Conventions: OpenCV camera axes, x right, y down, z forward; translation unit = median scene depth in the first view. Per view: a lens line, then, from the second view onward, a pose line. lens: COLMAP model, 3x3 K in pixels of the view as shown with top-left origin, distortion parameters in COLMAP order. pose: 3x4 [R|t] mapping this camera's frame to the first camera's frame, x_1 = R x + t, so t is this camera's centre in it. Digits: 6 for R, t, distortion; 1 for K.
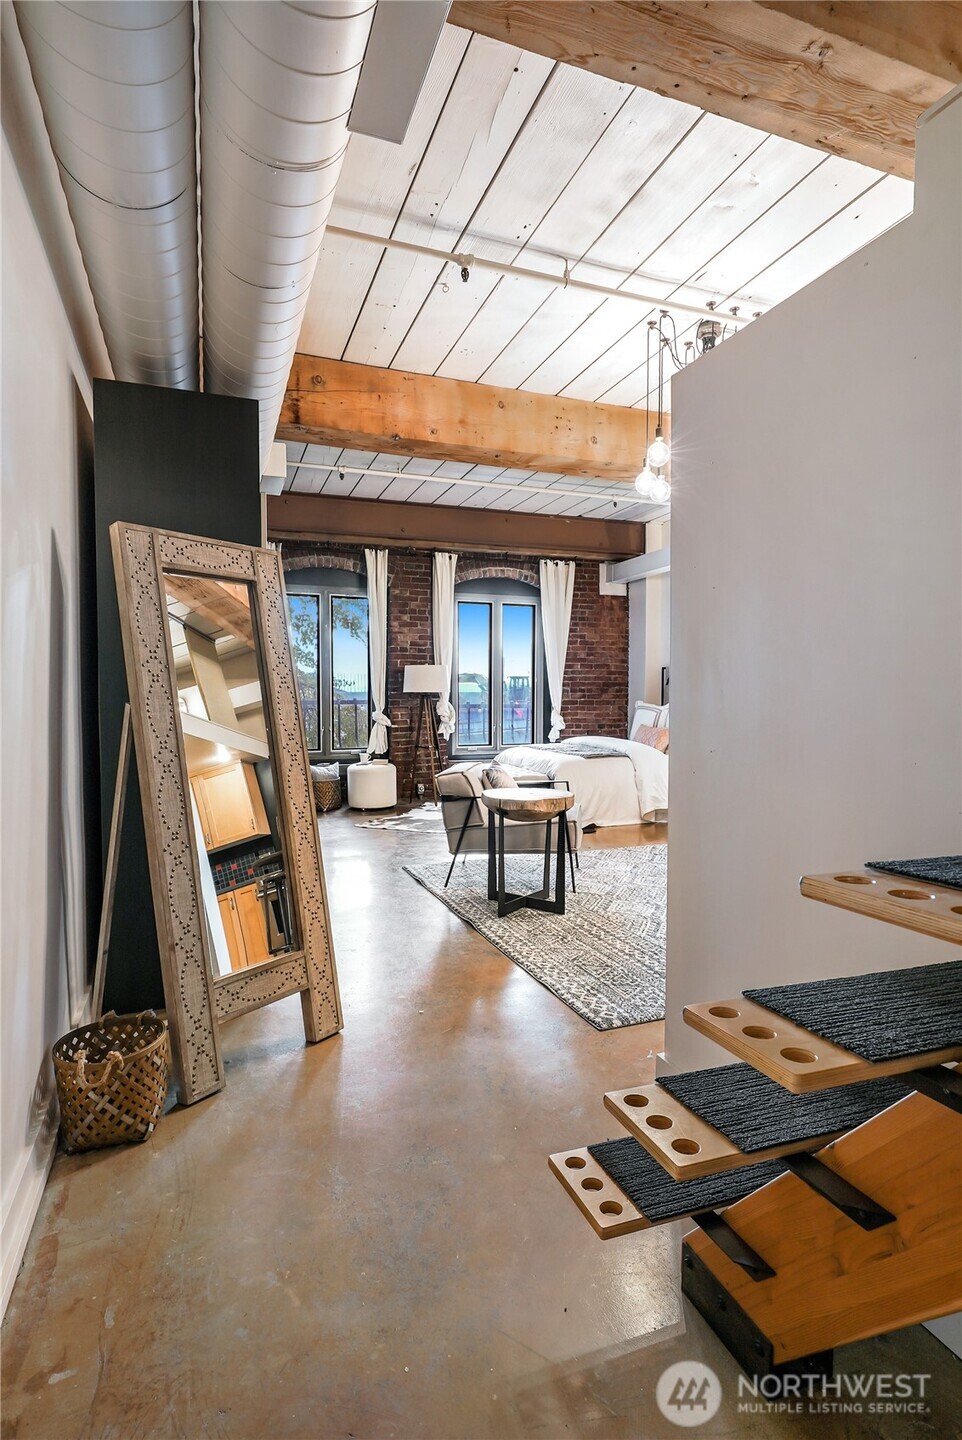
lens RADIAL K [[745.4, 0, 481.0], [0, 745.4, 720.0], [0, 0, 1]] dist [0.003967, 0.000144]
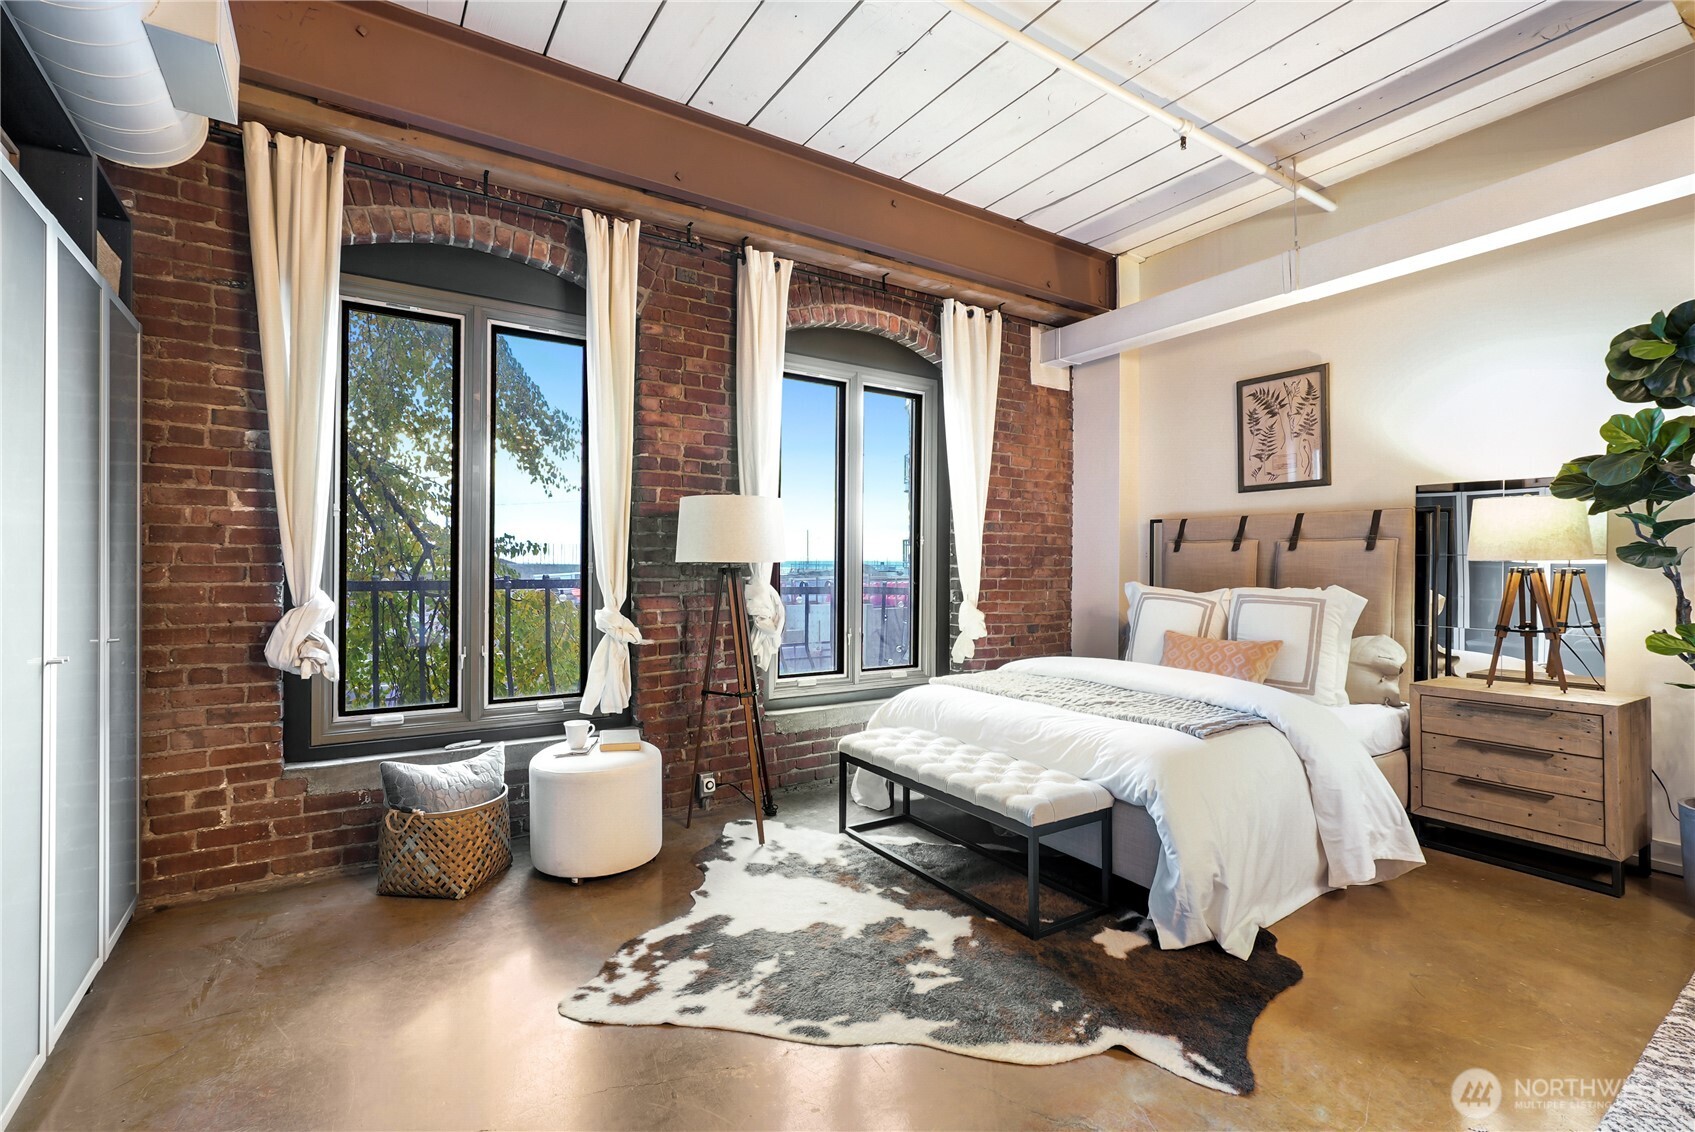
lens RADIAL K [[767.8, 0, 848.1], [0, 767.8, 562.9], [0, 0, 1]] dist [-0.008365, 0.005307]
pose [[0.973833, 0.006527, 0.227170, -0.103396], [0.002585, 0.999205, -0.039791, -0.018964], [-0.227249, 0.039337, 0.973042, 0.541733]]
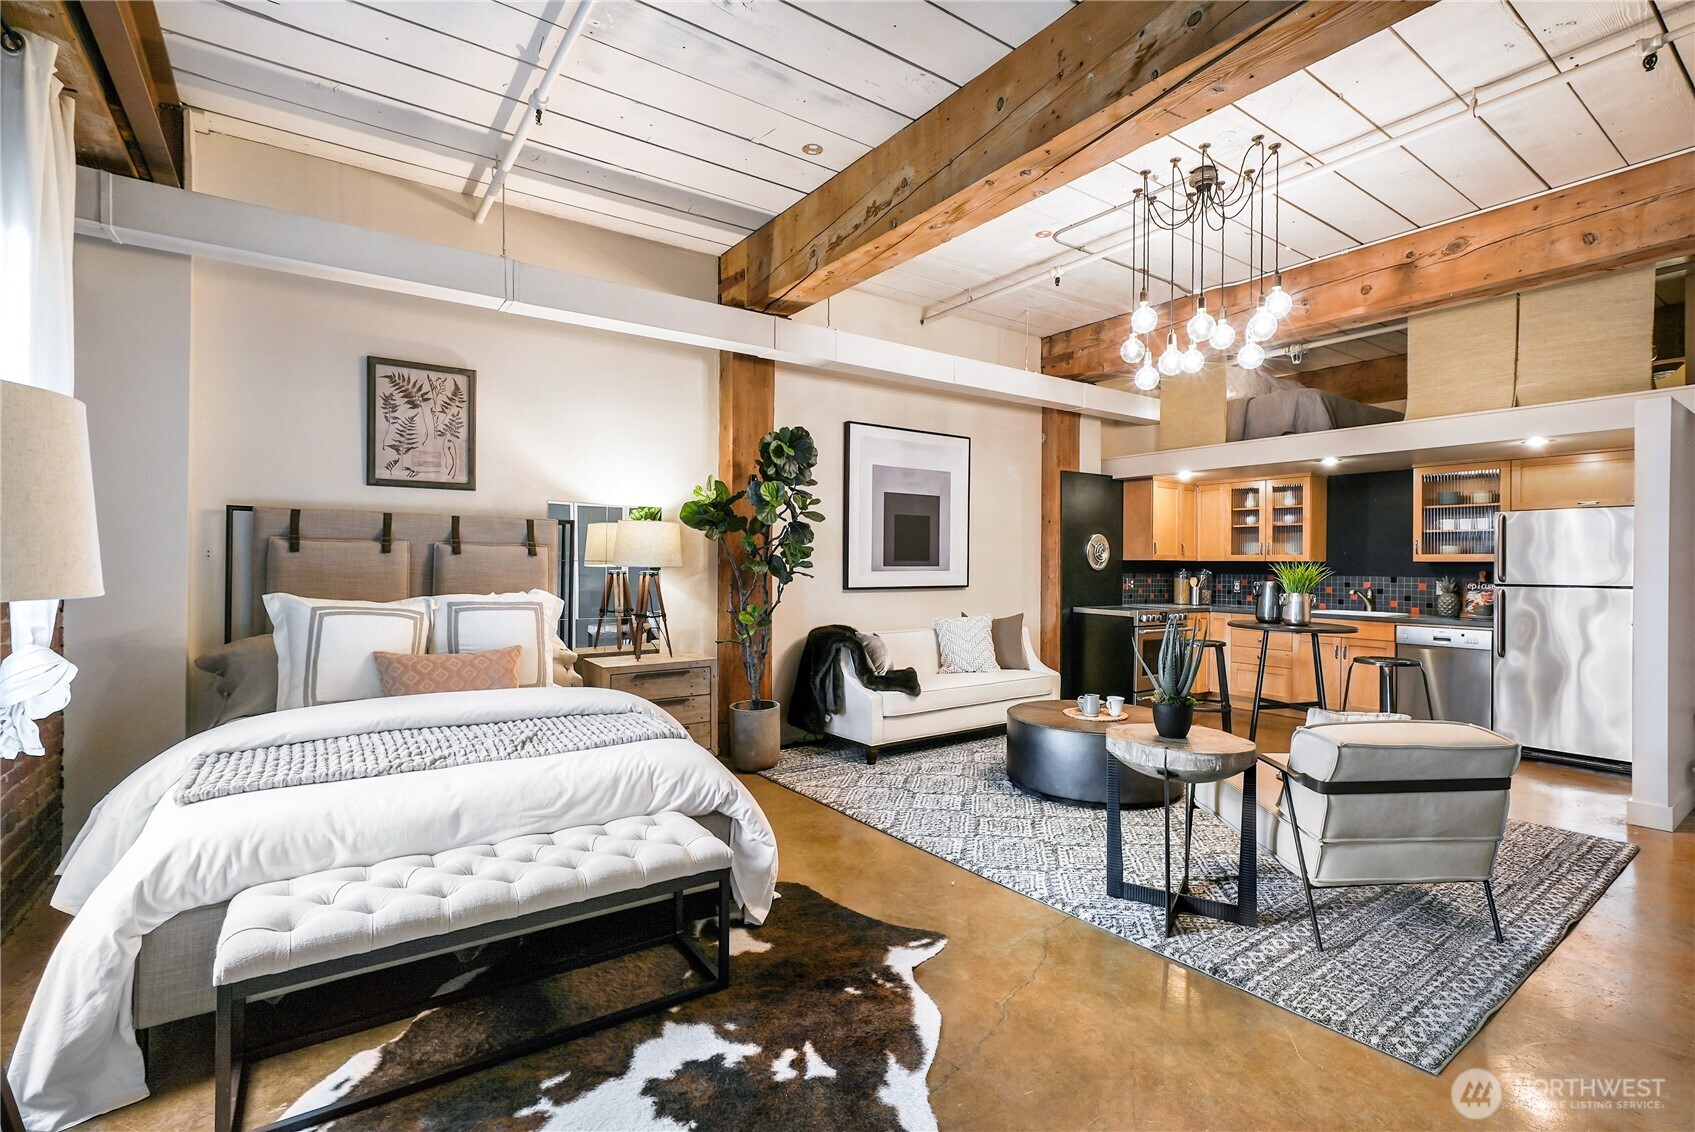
lens RADIAL K [[767.8, 0, 848.1], [0, 767.8, 562.9], [0, 0, 1]] dist [-0.008365, 0.005307]
pose [[-0.258886, -0.003367, 0.965902, -0.240860], [0.025261, 0.999628, 0.010255, -0.039011], [-0.965577, 0.027054, -0.258705, 0.843017]]
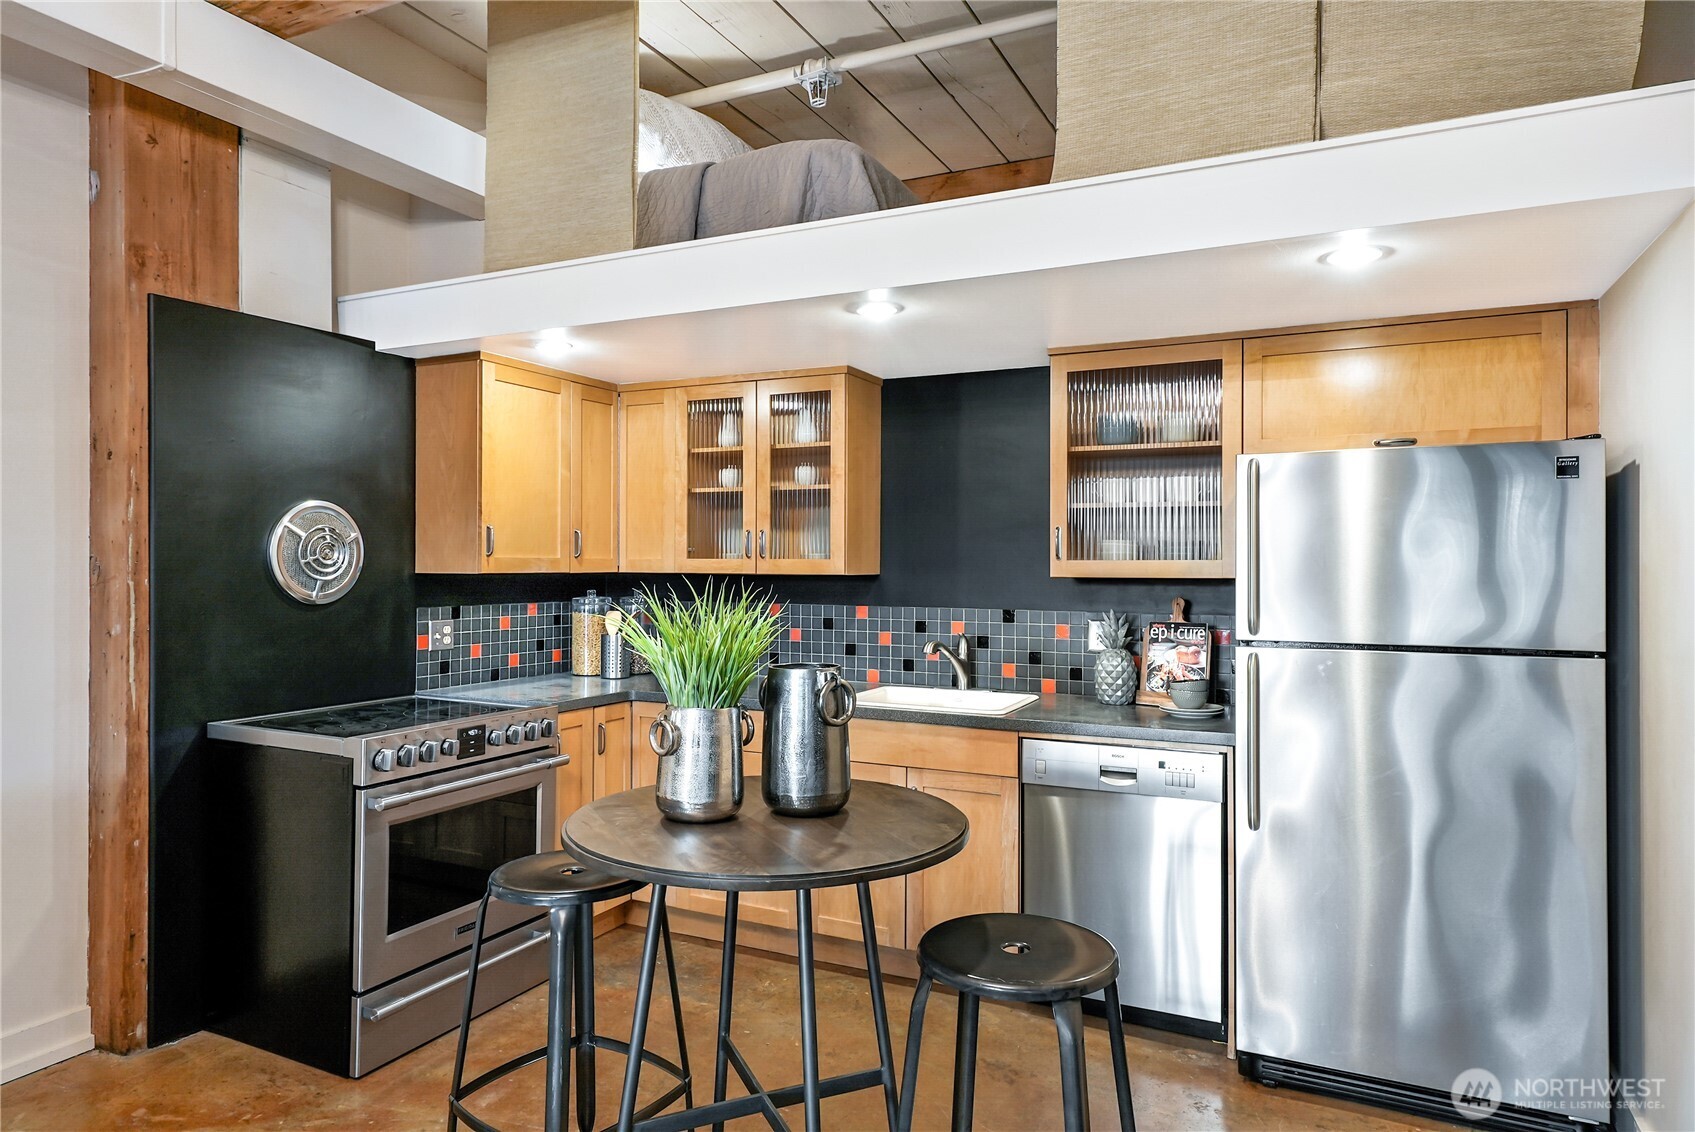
lens RADIAL K [[1017.7, 0, 852.3], [0, 1017.7, 559.8], [0, 0, 1]] dist [0.001903, 0.000772]
pose [[-0.692979, -0.002874, 0.720952, 0.079816], [0.019894, 0.999535, 0.023107, -0.037198], [-0.720684, 0.030356, -0.692599, 0.480304]]
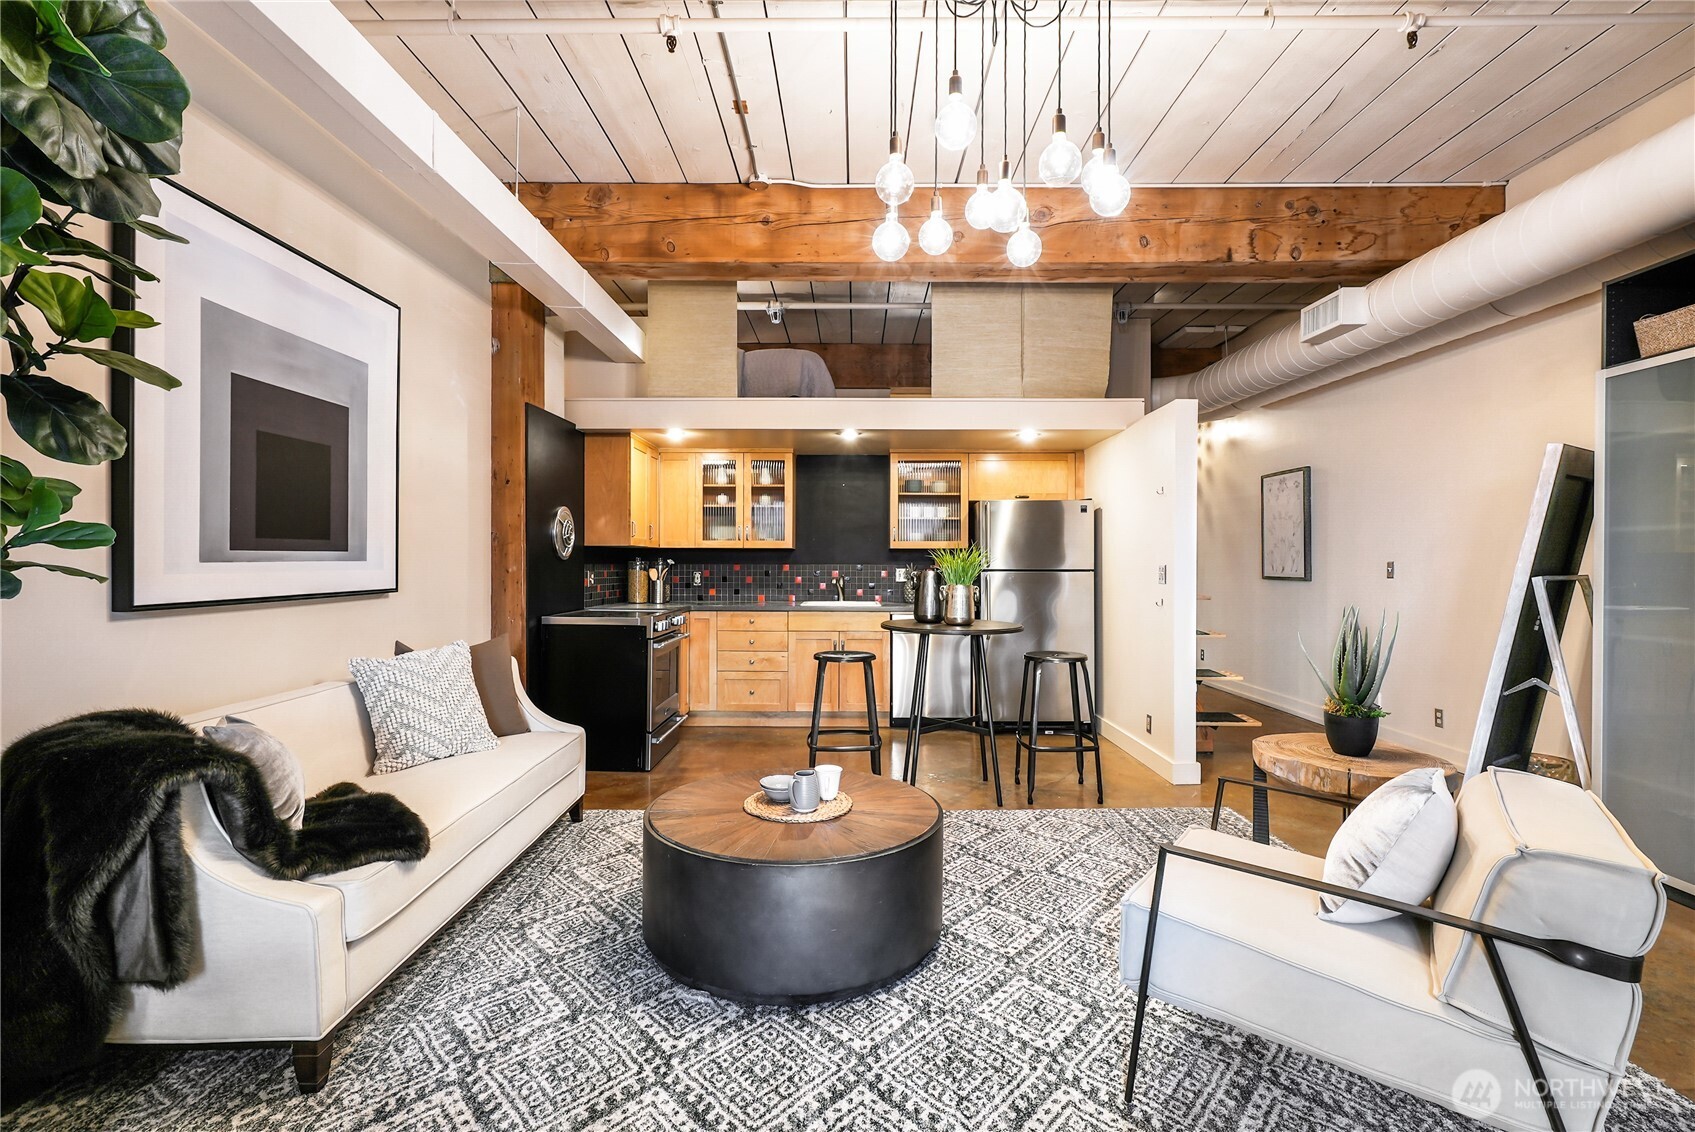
lens RADIAL K [[767.8, 0, 848.1], [0, 767.8, 562.9], [0, 0, 1]] dist [-0.008365, 0.005307]
pose [[-0.933750, -0.004887, 0.357892, 0.100249], [0.008462, 0.999326, 0.035725, -0.031730], [-0.357826, 0.036387, -0.933079, 0.819157]]
